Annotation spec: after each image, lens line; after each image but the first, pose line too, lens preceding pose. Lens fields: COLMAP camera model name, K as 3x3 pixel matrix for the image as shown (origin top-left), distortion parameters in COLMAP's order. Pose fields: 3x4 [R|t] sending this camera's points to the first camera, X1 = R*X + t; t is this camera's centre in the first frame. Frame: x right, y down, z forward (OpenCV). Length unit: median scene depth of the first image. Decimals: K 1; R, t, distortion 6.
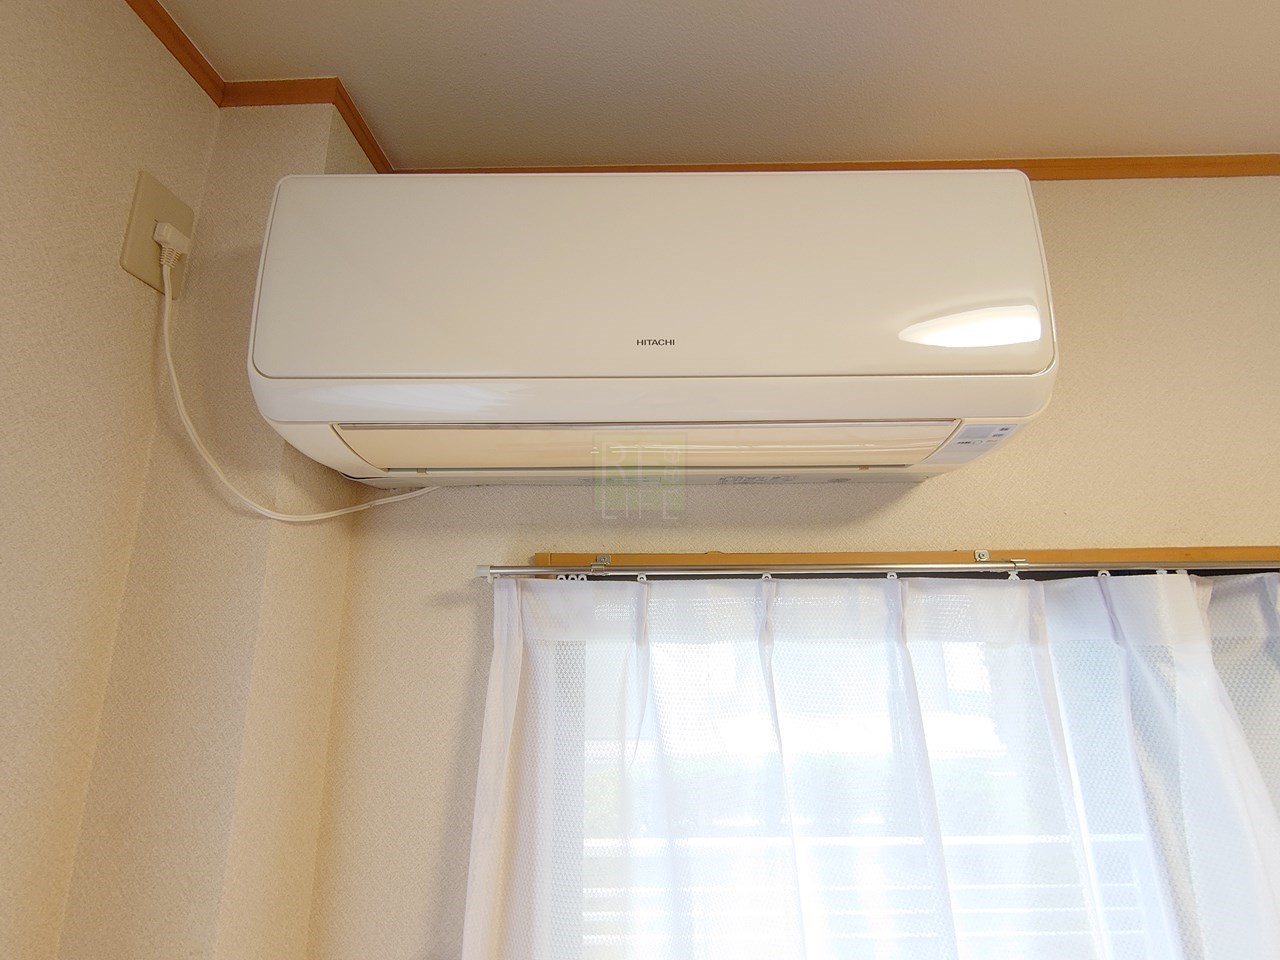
lens RADIAL K [[546.5, 0, 640.0], [0, 546.5, 480.0], [0, 0, 1]] dist [-0.009282, 0.000184]
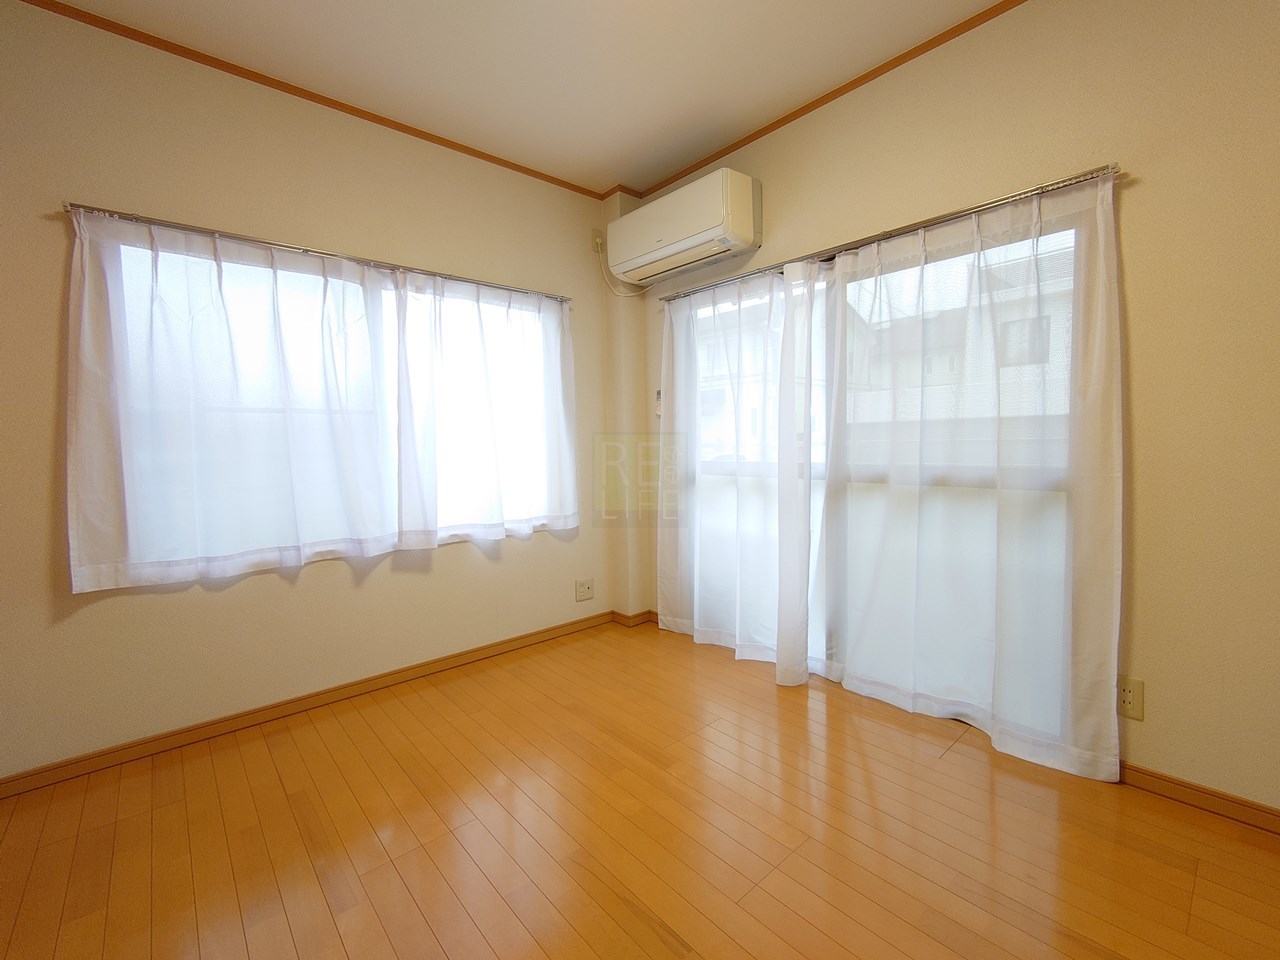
lens RADIAL K [[546.5, 0, 640.0], [0, 546.5, 480.0], [0, 0, 1]] dist [-0.009282, 0.000184]
pose [[0.674201, 0.053426, -0.736613, 3.104242], [0.172454, 0.958420, 0.227355, 0.563963], [0.718132, -0.280315, 0.636954, -2.450268]]
